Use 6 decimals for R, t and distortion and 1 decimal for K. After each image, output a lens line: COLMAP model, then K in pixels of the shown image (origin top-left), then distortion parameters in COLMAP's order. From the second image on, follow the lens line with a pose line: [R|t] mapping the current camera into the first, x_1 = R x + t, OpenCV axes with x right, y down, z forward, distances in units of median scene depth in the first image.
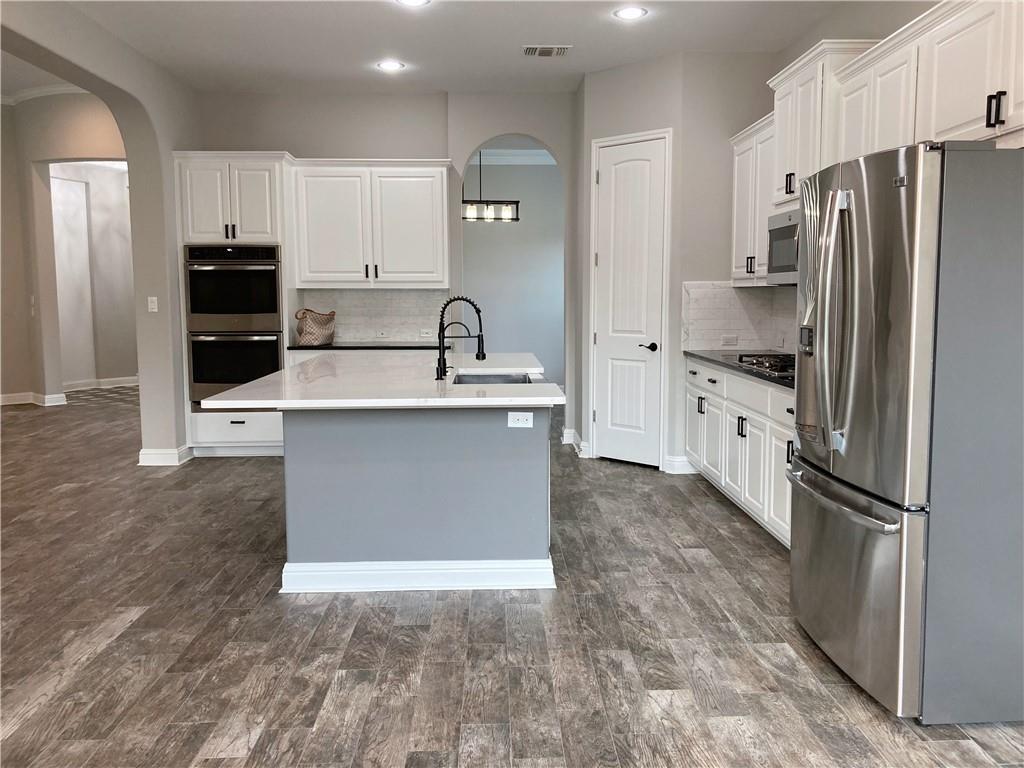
lens RADIAL K [[839.4, 0, 525.0], [0, 839.4, 376.7], [0, 0, 1]] dist [0.031798, -0.033298]
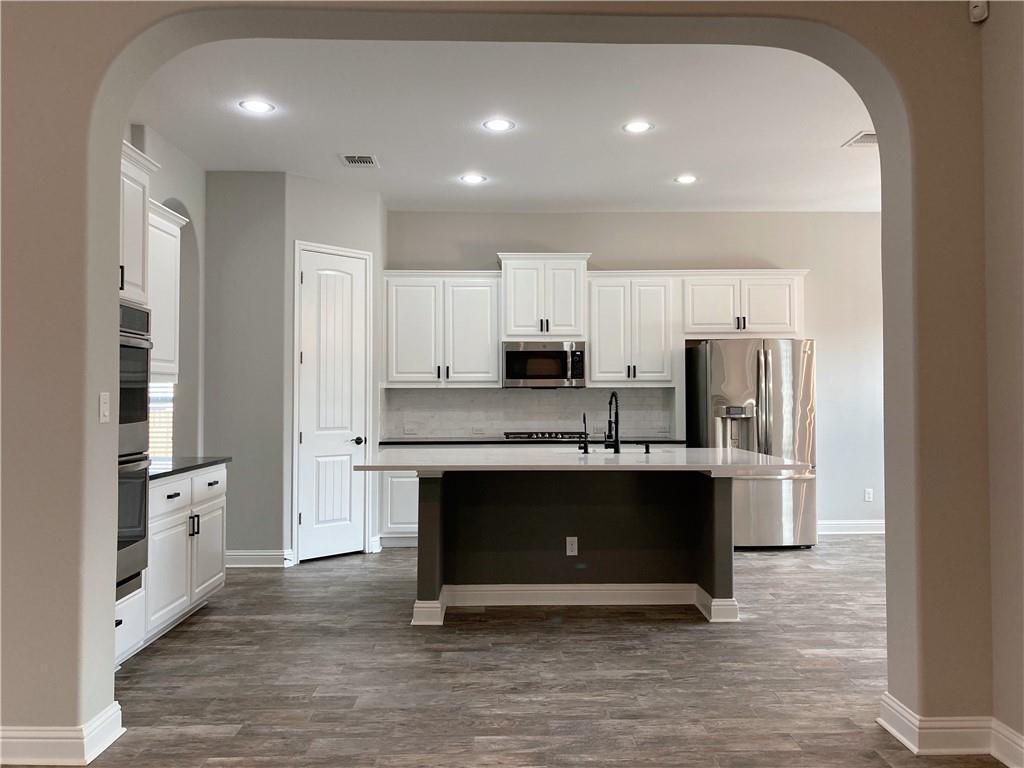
lens RADIAL K [[863.3, 0, 515.6], [0, 863.3, 385.1], [0, 0, 1]] dist [0.060651, -0.004494]
pose [[0.014041, -0.000442, 0.999901, -1.340352], [0.106239, 0.994340, -0.001052, -0.116173], [-0.994241, 0.106243, 0.014008, 1.053656]]
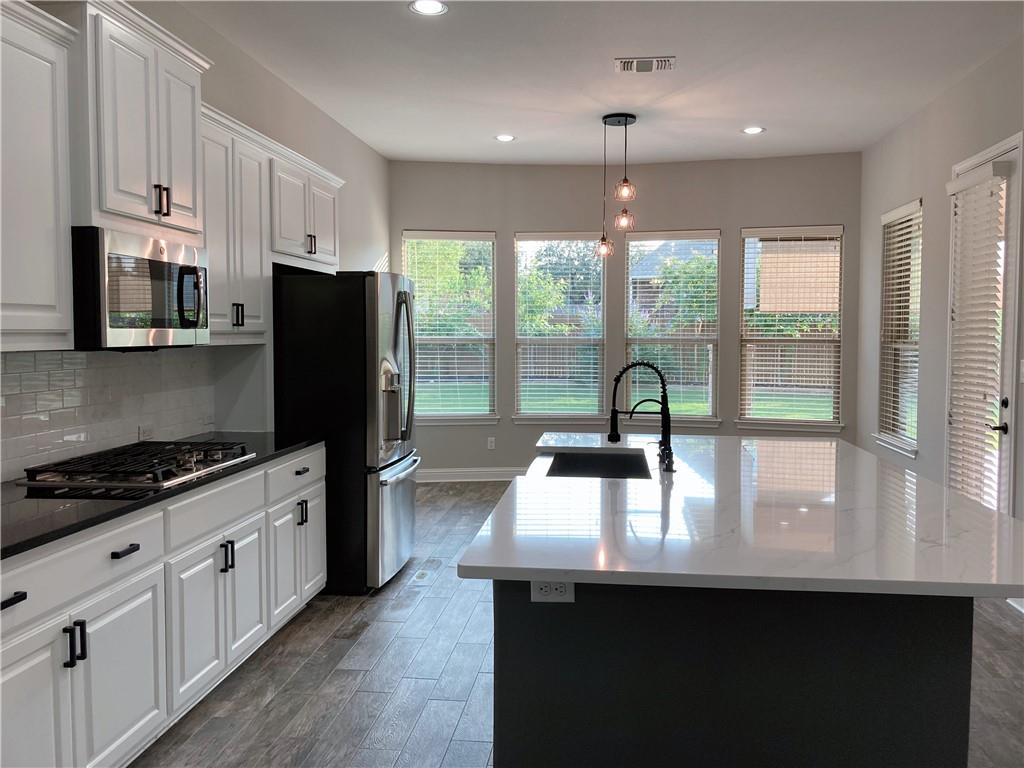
lens RADIAL K [[839.4, 0, 525.0], [0, 839.4, 376.7], [0, 0, 1]] dist [0.031798, -0.033298]
pose [[-0.989214, -0.012640, 0.145932, -0.074461], [0.009536, 0.988599, 0.150269, -0.184720], [-0.146168, 0.150039, -0.977815, 1.652011]]
